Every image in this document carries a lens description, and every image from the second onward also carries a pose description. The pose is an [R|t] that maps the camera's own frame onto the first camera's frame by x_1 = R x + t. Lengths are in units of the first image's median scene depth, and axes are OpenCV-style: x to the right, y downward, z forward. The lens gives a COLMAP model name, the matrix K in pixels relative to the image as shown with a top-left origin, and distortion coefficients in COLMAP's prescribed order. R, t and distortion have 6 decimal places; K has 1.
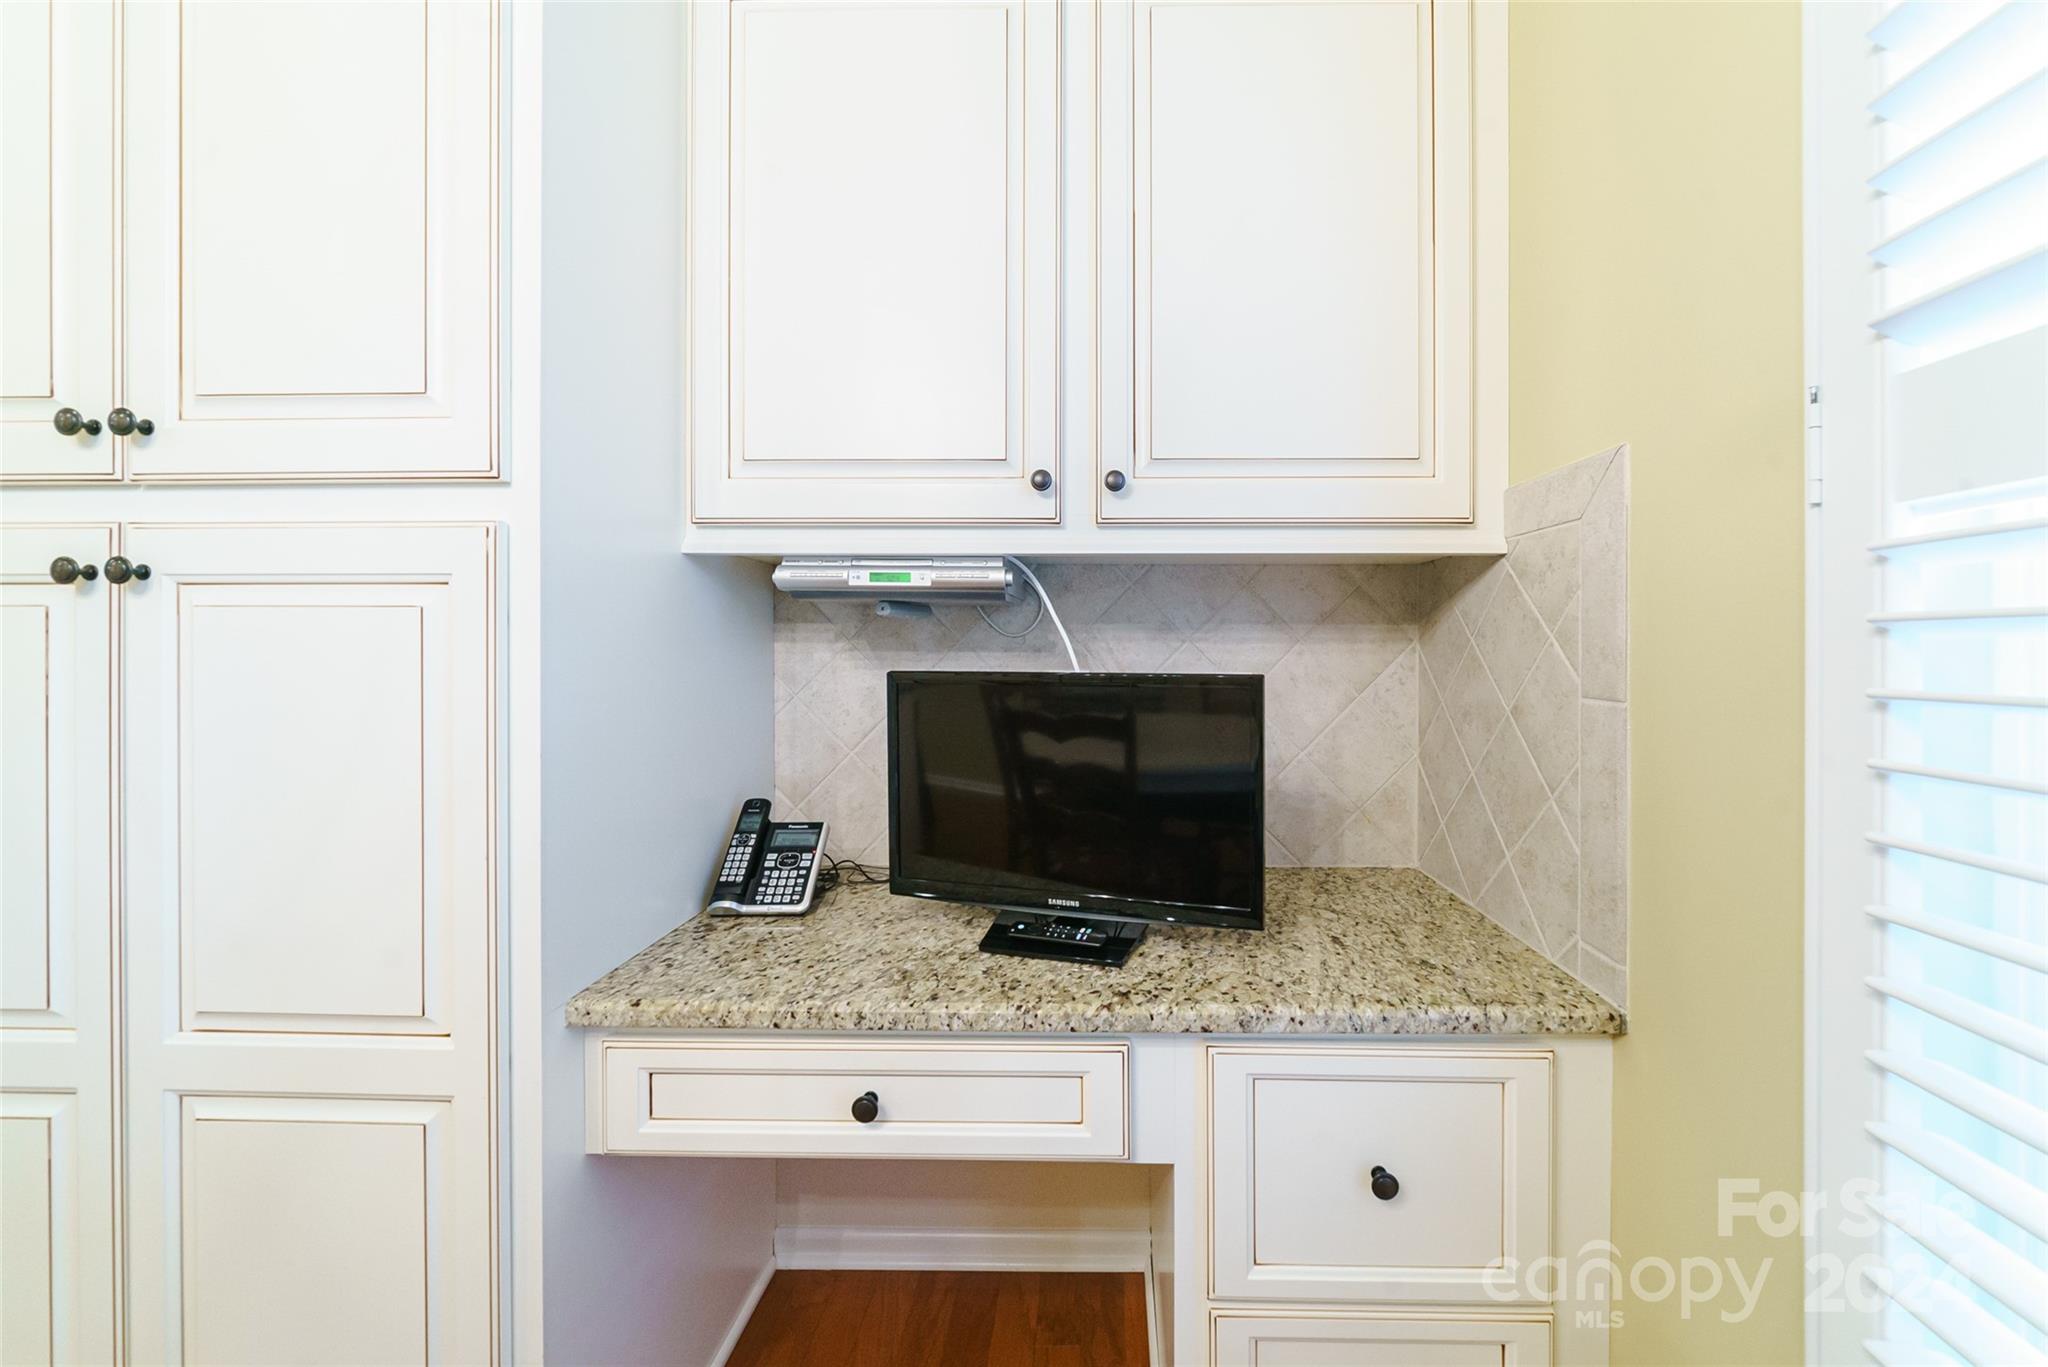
lens RADIAL K [[755.7, 0, 1106.7], [0, 755.7, 646.5], [0, 0, 1]] dist [-0.006523, 0.000509]
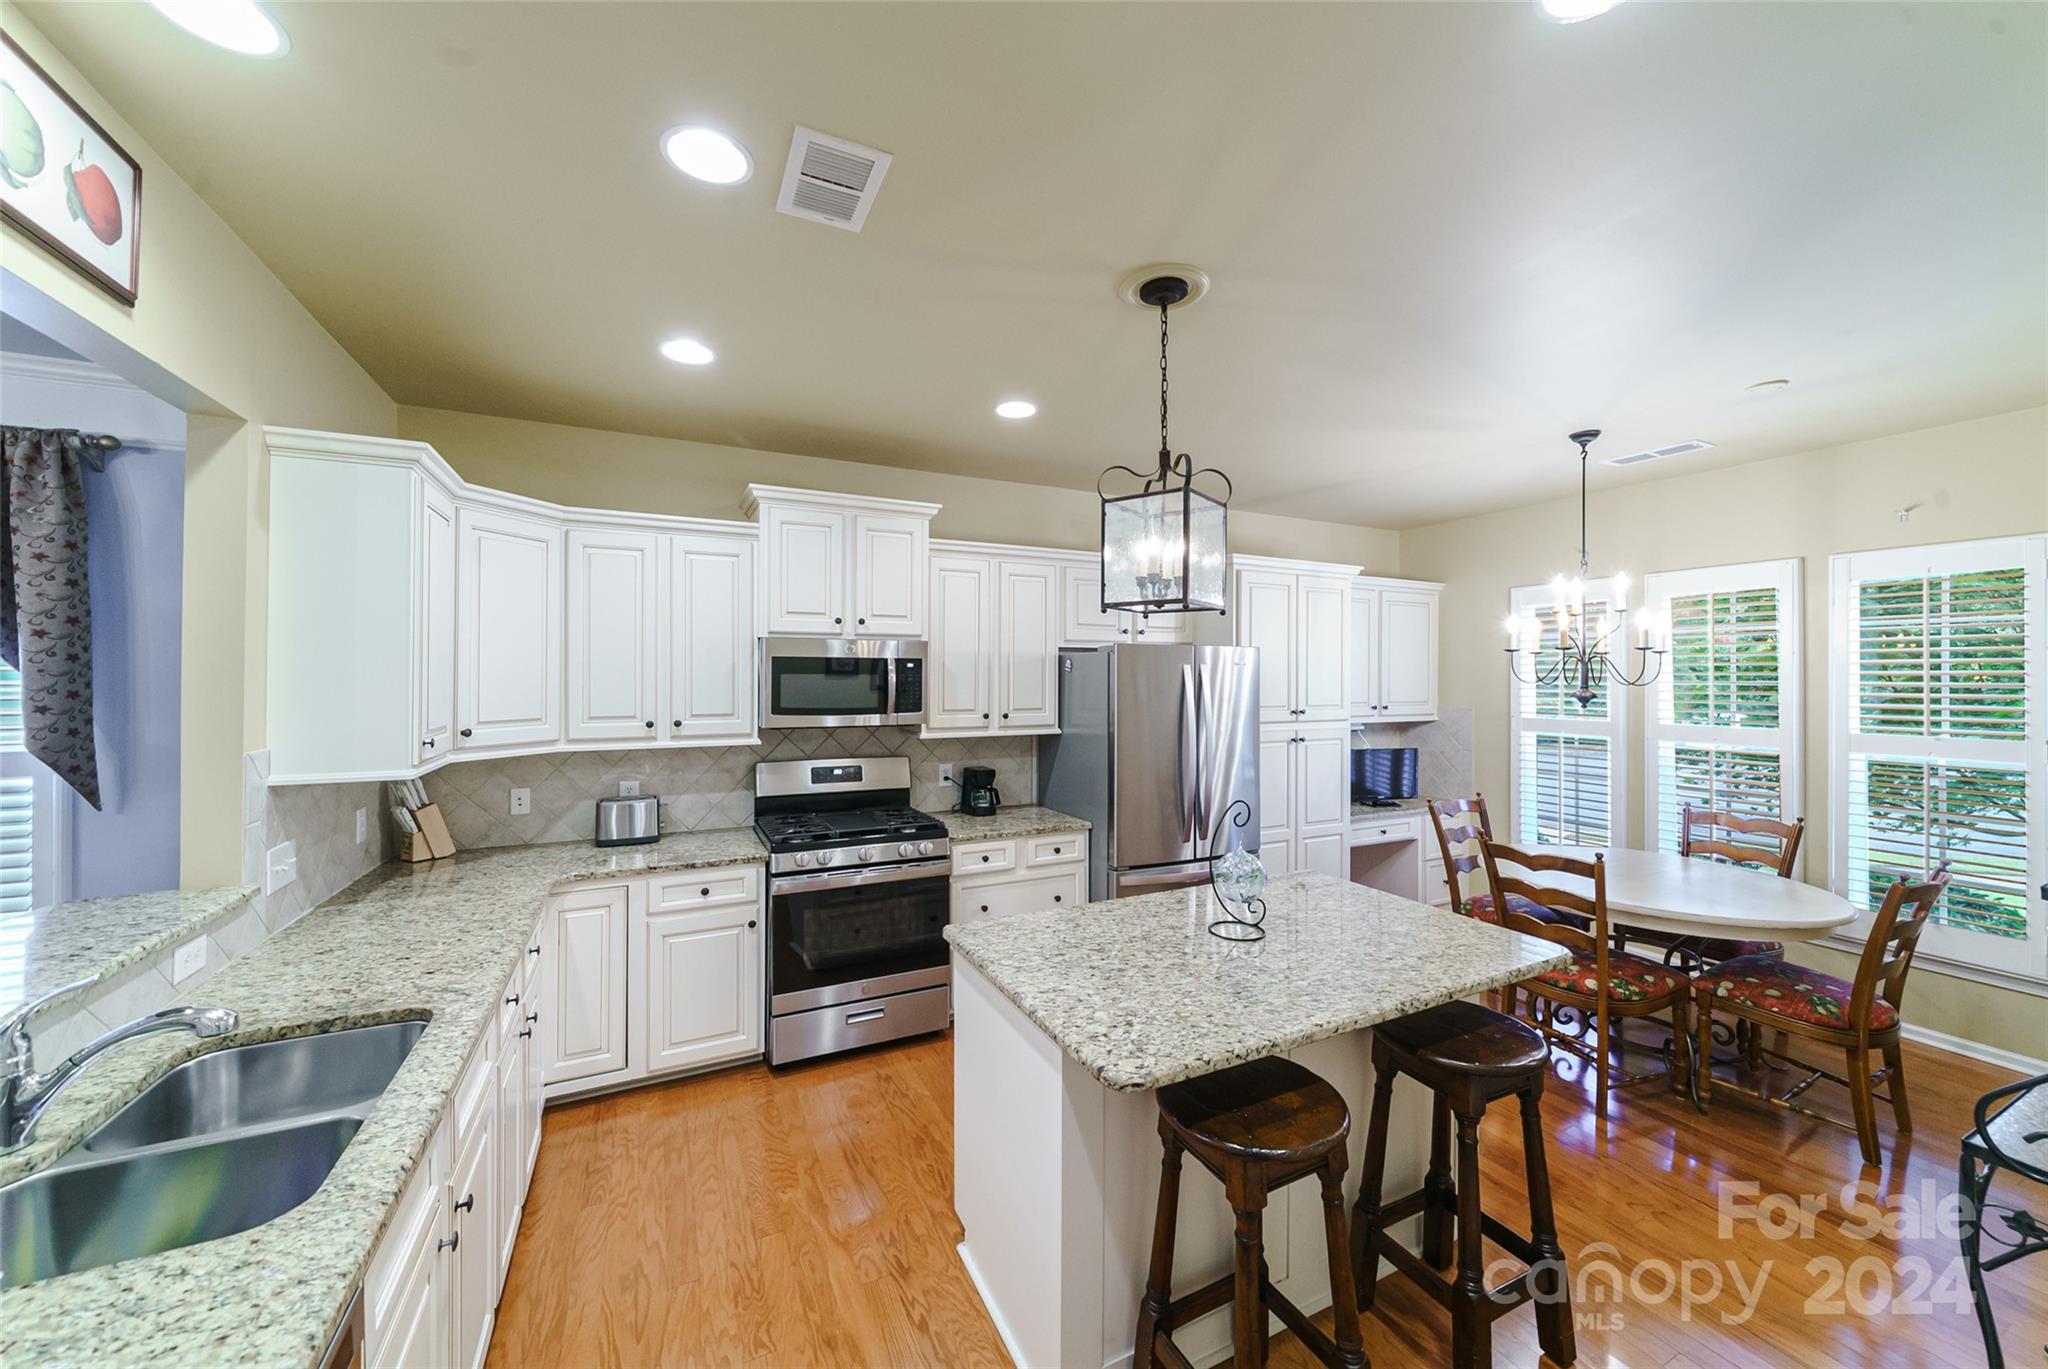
lens RADIAL K [[755.7, 0, 1001.3], [0, 755.7, 668.9], [0, 0, 1]] dist [-0.006523, 0.000509]
pose [[0.895751, 0.004333, 0.444534, -4.636253], [-0.002202, 0.999983, -0.005308, -0.471518], [-0.444550, 0.003776, 0.895746, -2.352580]]
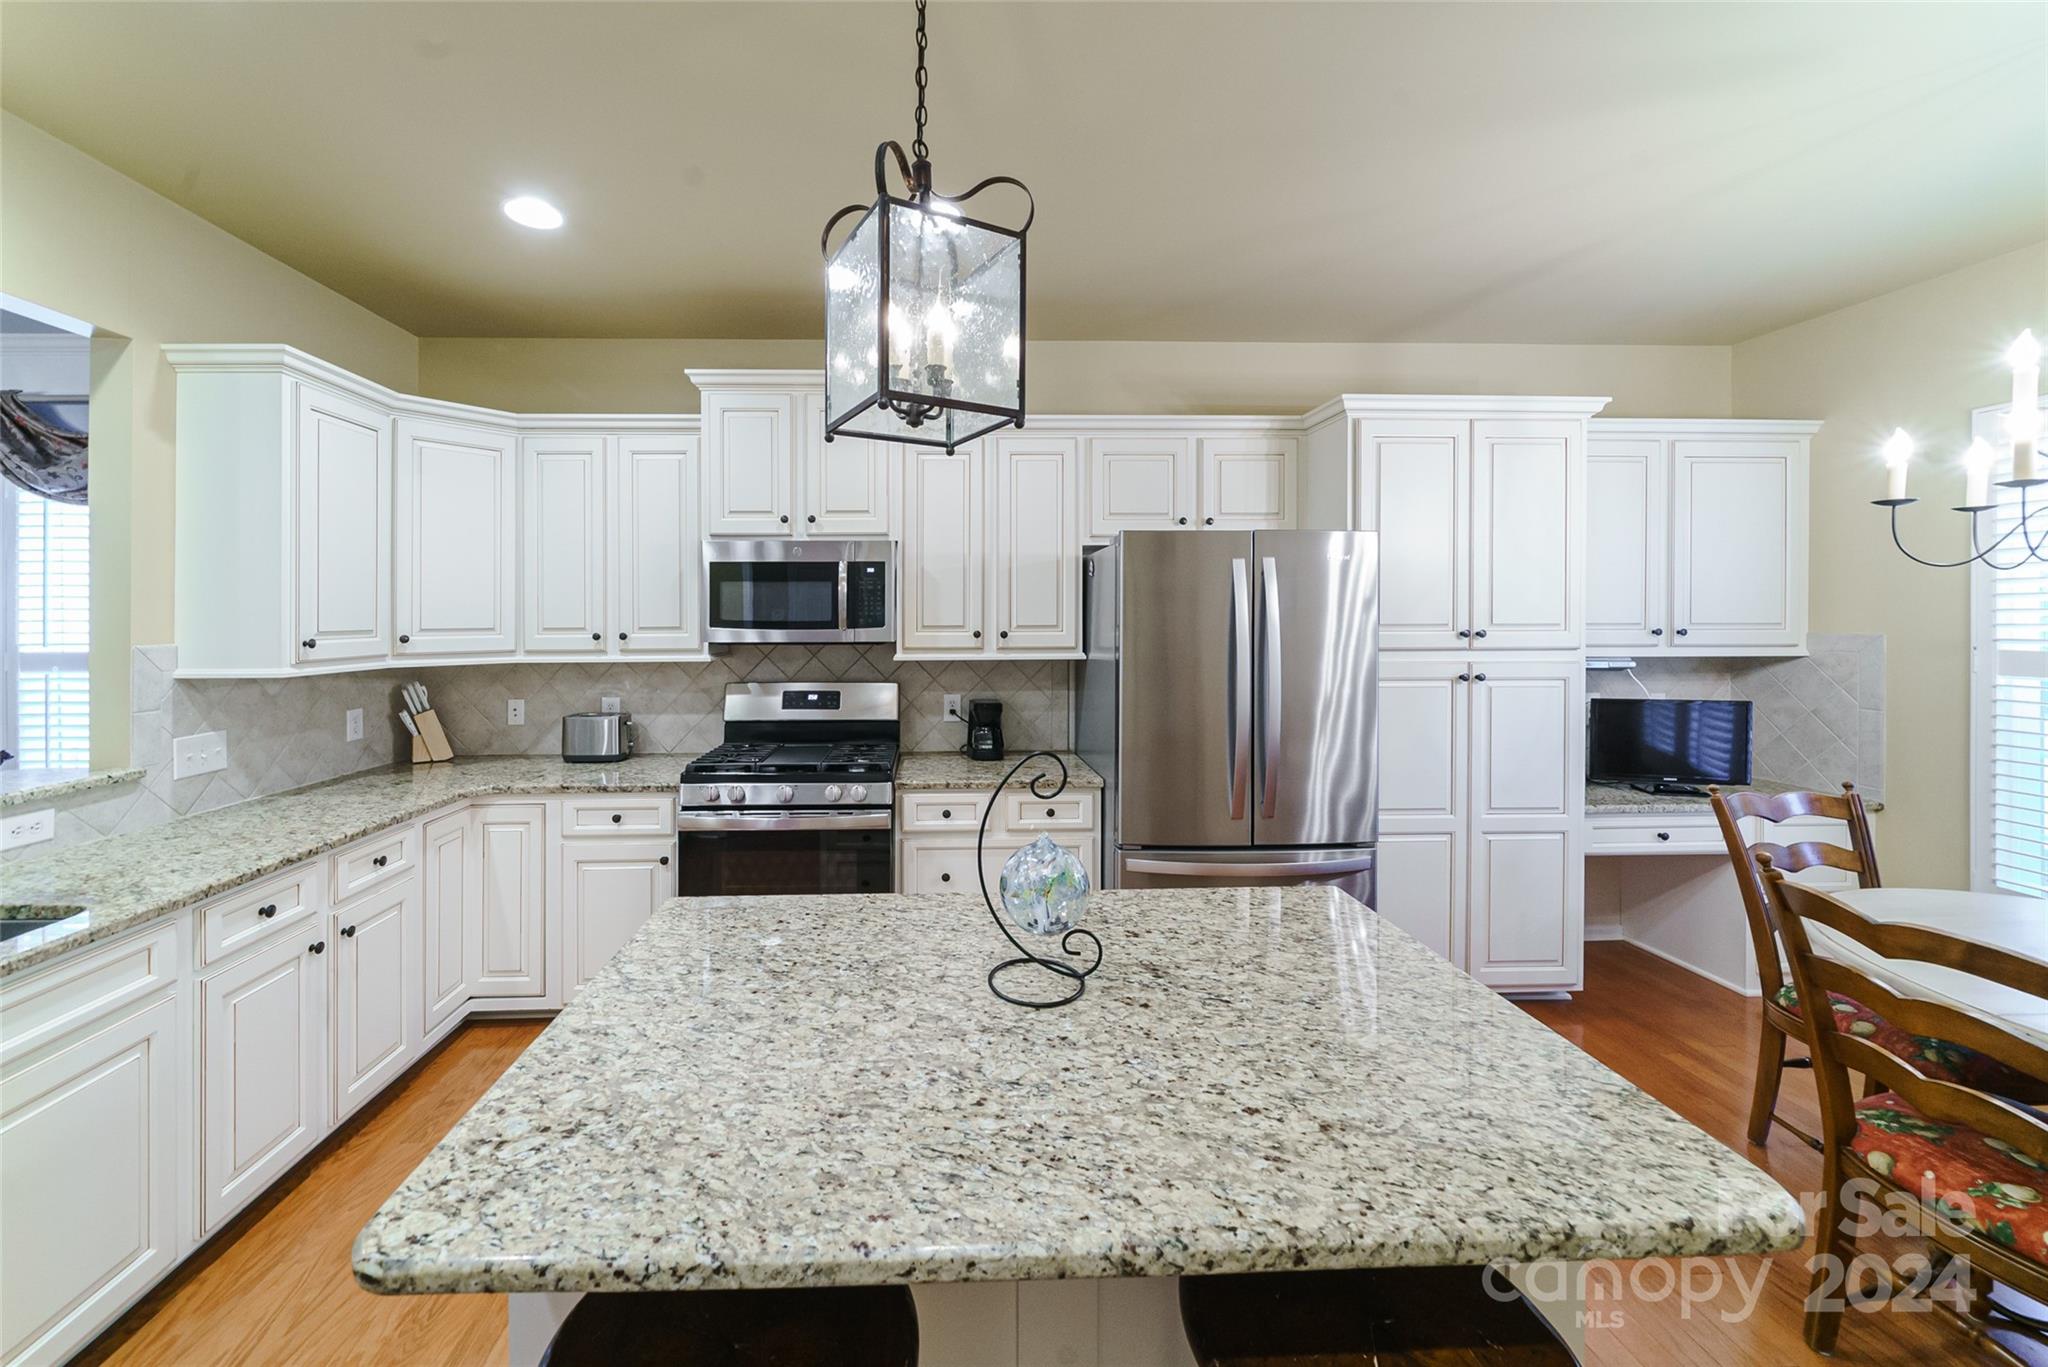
lens RADIAL K [[755.7, 0, 962.5], [0, 755.7, 619.1], [0, 0, 1]] dist [-0.006523, 0.000509]
pose [[0.998936, -0.003568, 0.045978, -3.153904], [0.003461, 0.999991, 0.002402, -0.316581], [-0.045987, -0.002240, 0.998940, -1.903797]]
